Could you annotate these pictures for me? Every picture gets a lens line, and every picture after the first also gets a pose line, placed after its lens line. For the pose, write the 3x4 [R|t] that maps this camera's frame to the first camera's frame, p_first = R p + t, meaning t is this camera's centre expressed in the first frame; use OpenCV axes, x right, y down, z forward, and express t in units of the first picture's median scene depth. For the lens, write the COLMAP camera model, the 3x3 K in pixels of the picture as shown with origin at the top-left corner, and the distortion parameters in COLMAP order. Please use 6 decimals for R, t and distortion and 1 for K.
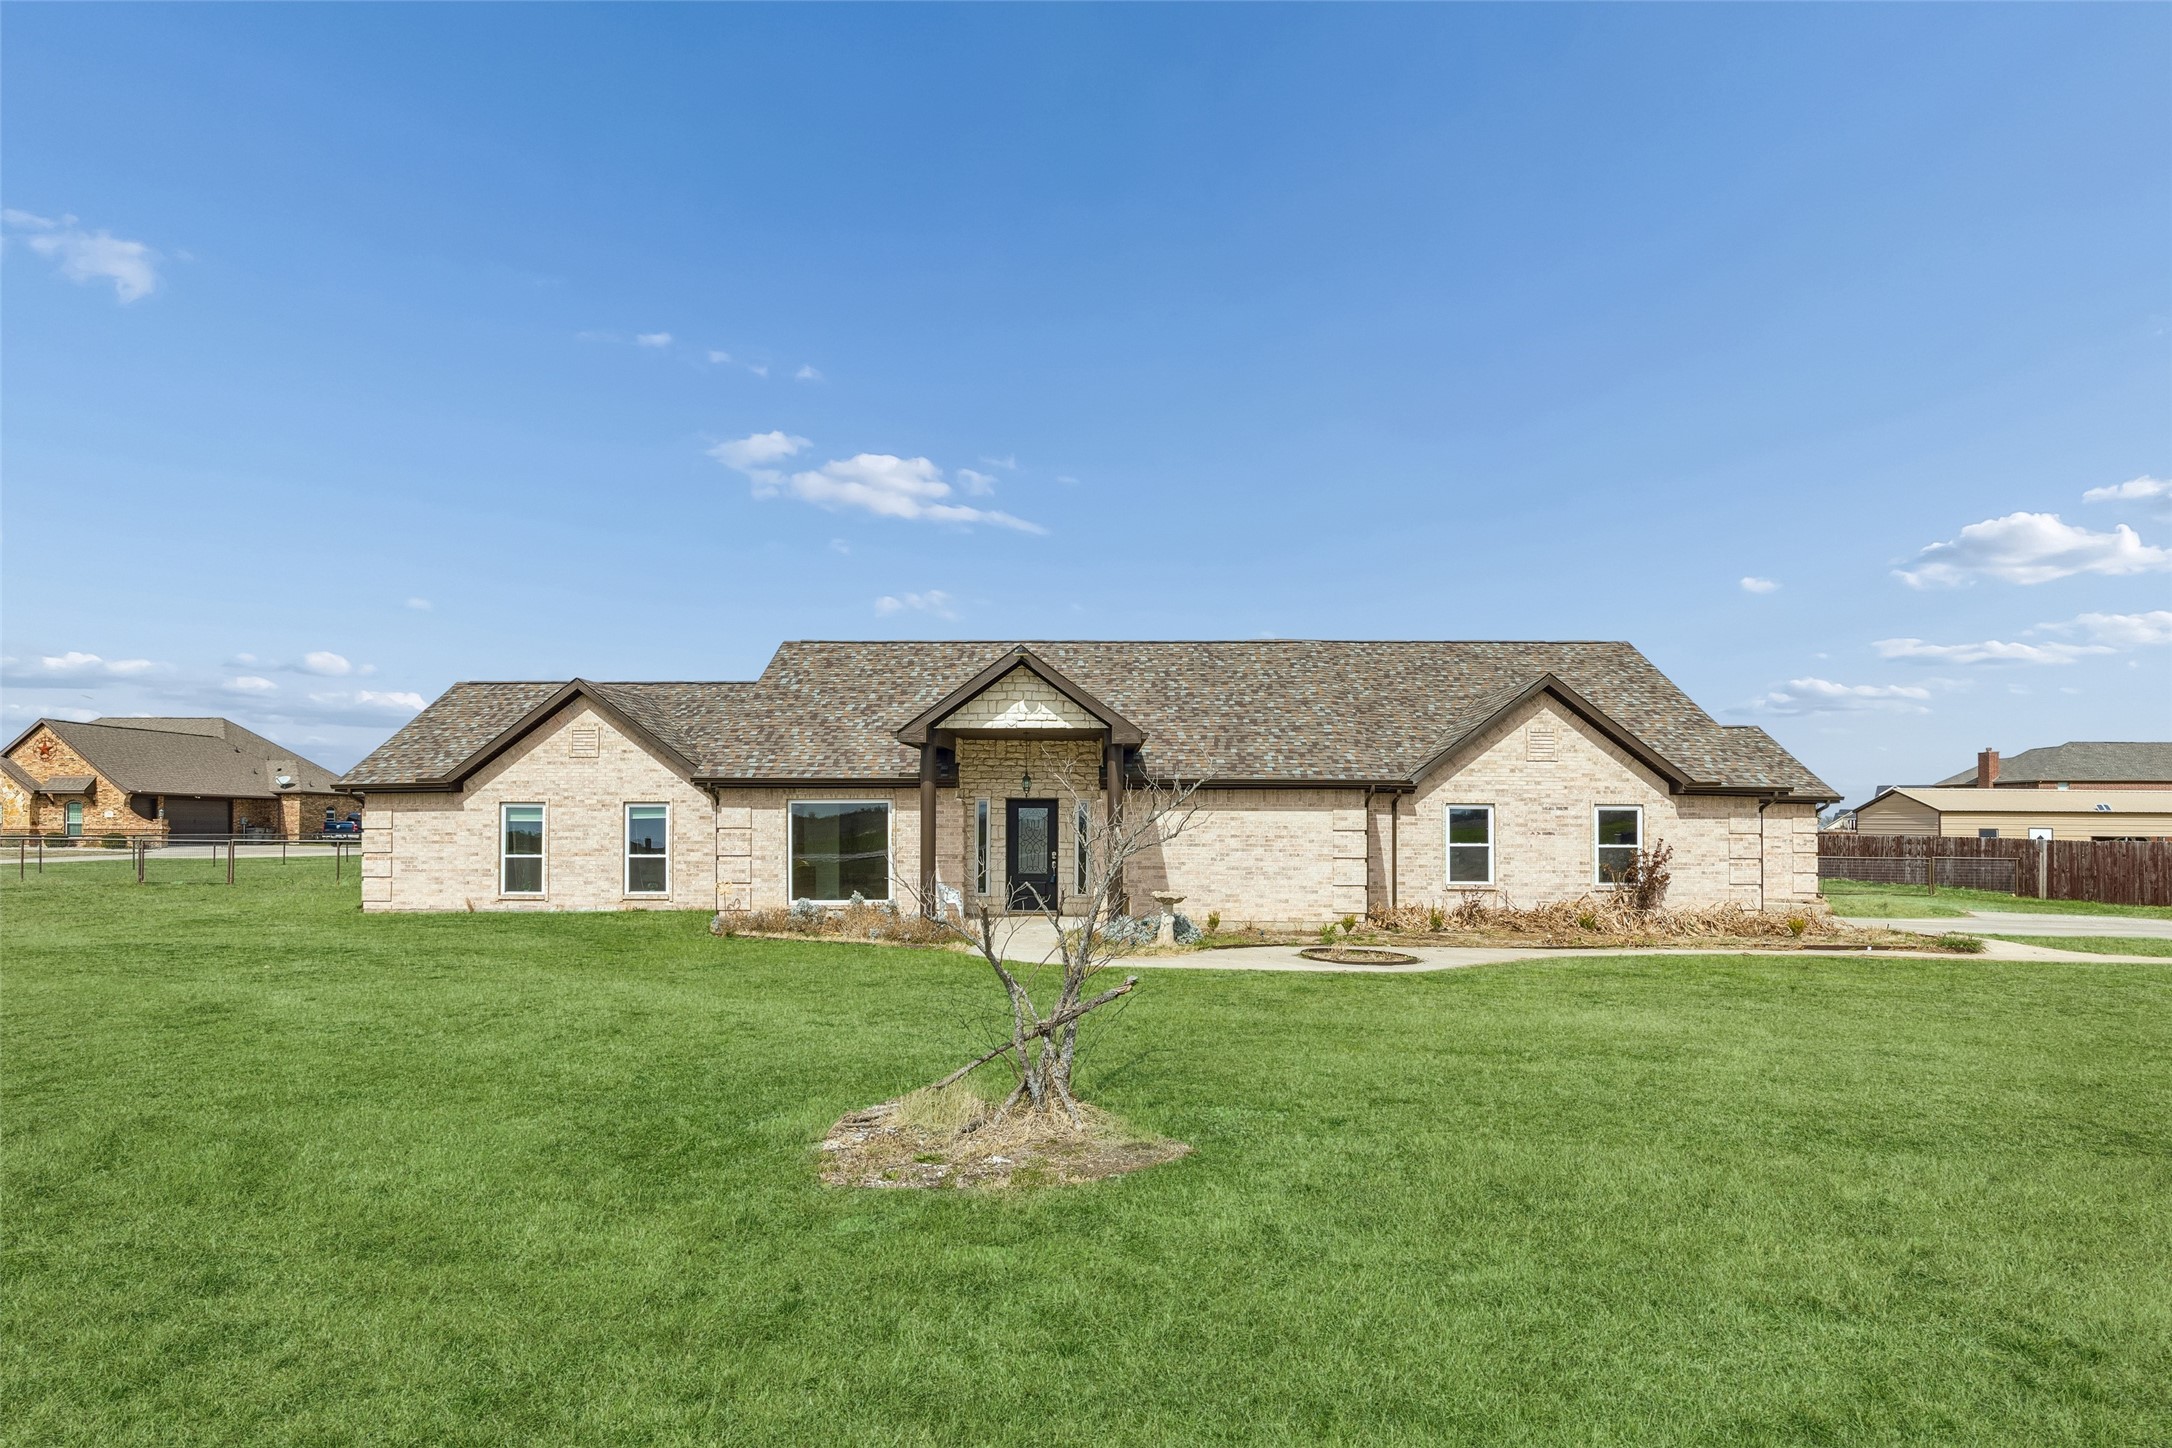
lens RADIAL K [[1205.7, 0, 1085.8], [0, 1205.7, 731.9], [0, 0, 1]] dist [-0.000087, -0.000662]
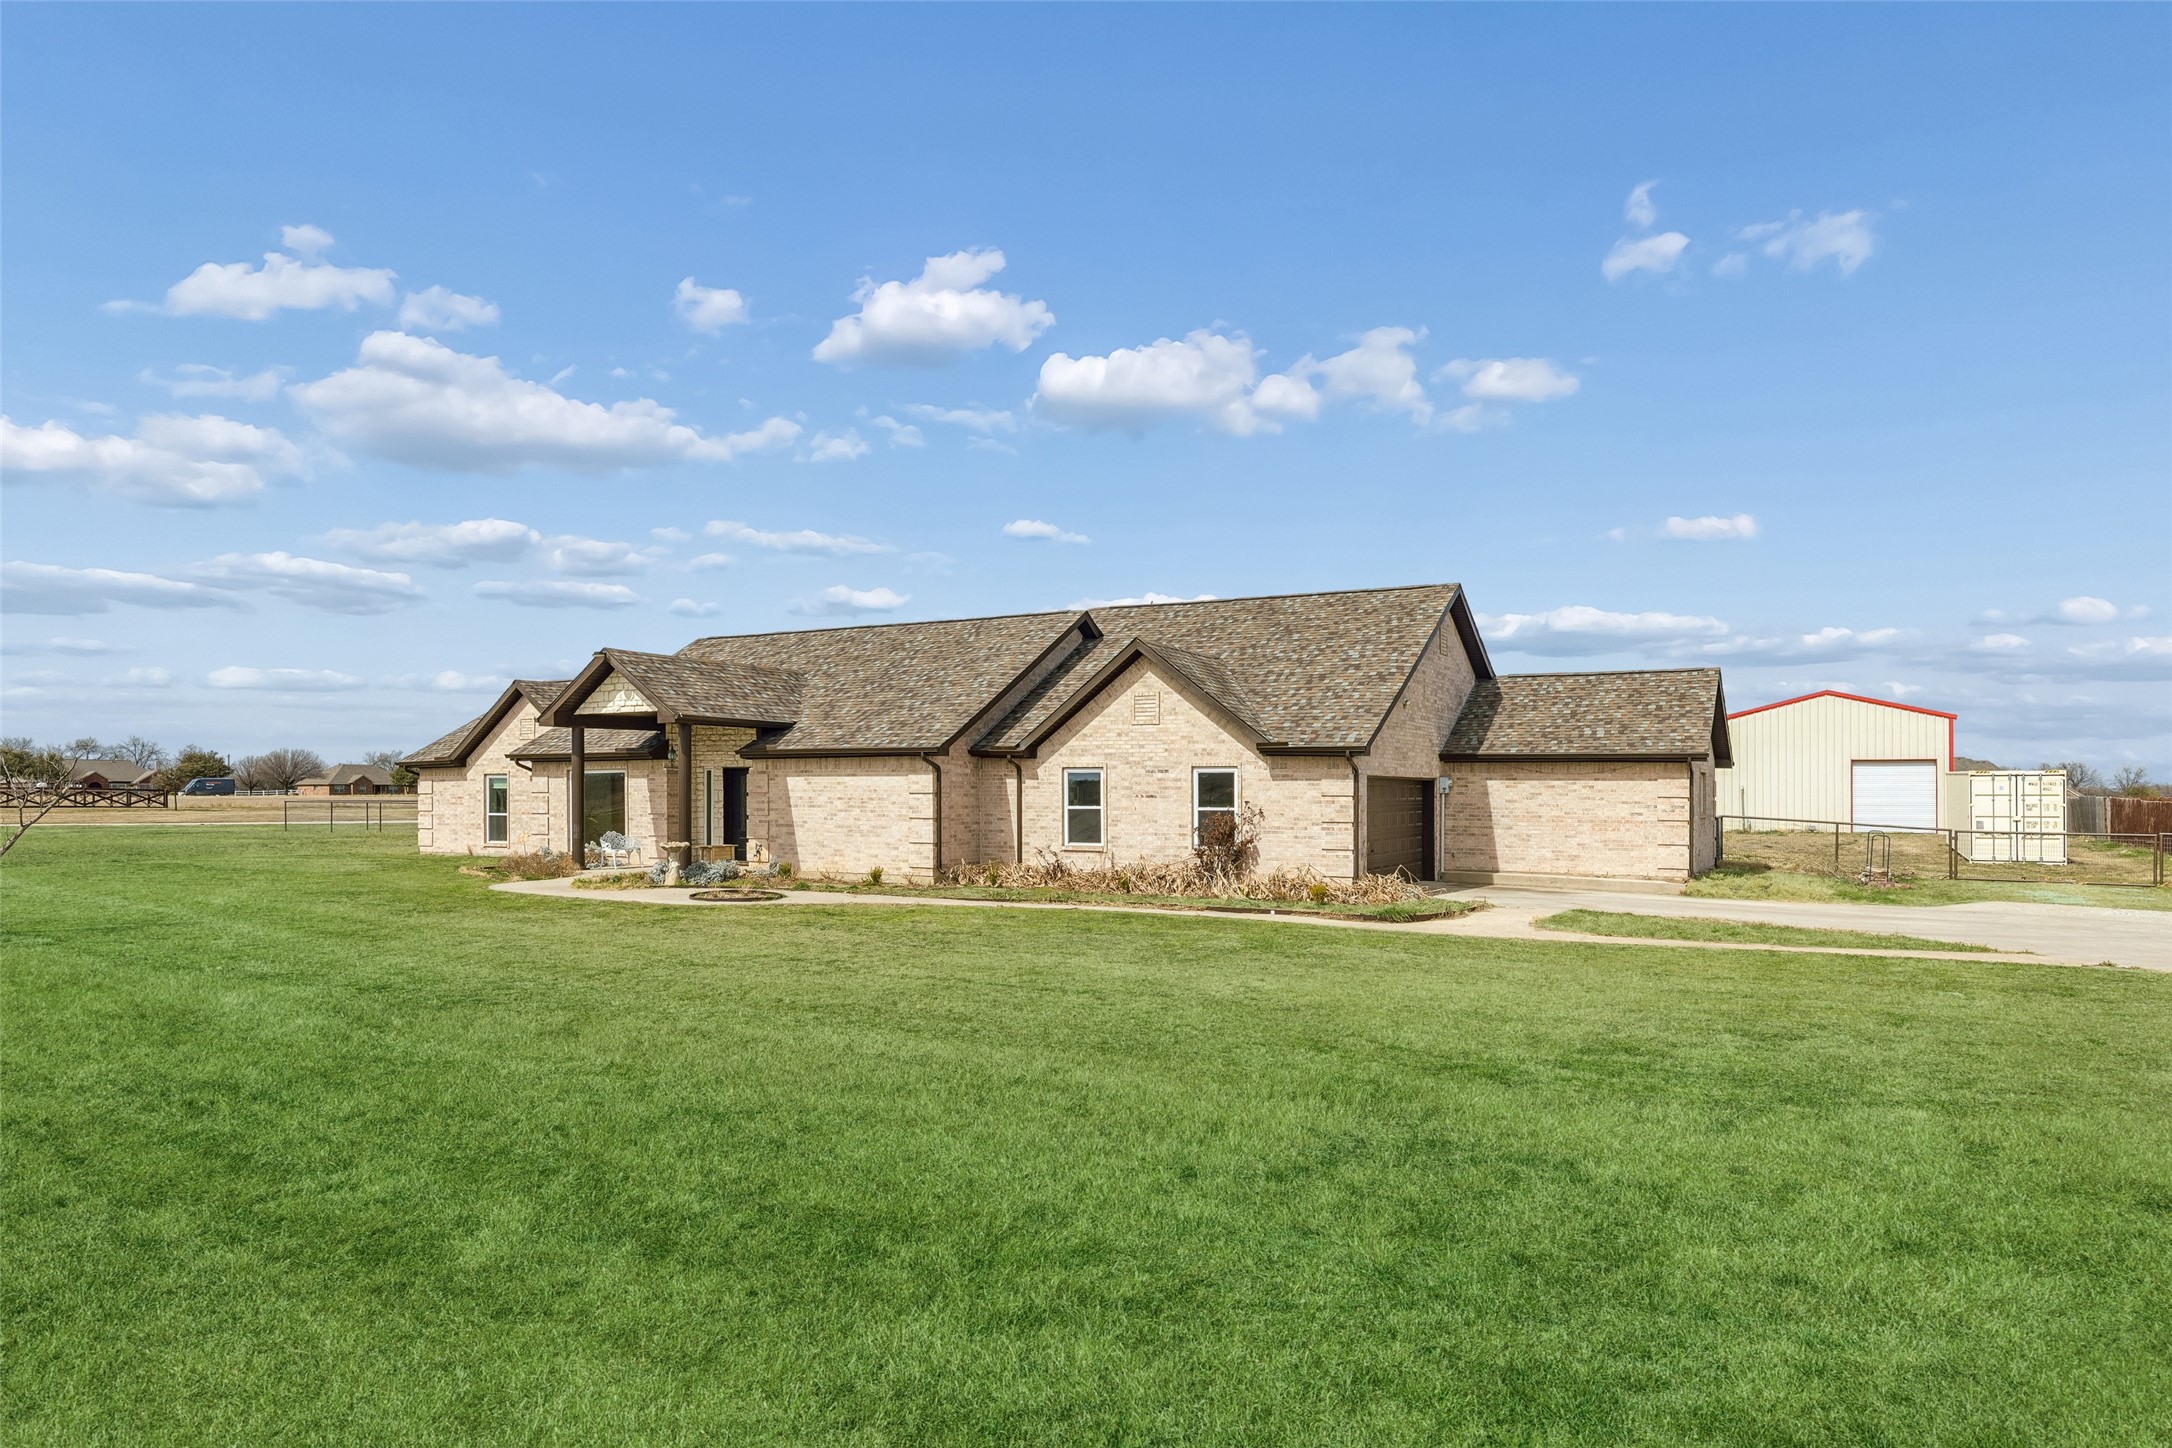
lens RADIAL K [[1422.2, 0, 1084.7], [0, 1422.2, 728.1], [0, 0, 1]] dist [0.004251, 0.000267]
pose [[0.877433, -0.023800, -0.479108, 0.904405], [0.038952, 0.999005, 0.021711, -0.000374], [0.478115, -0.037712, 0.877487, -0.064662]]
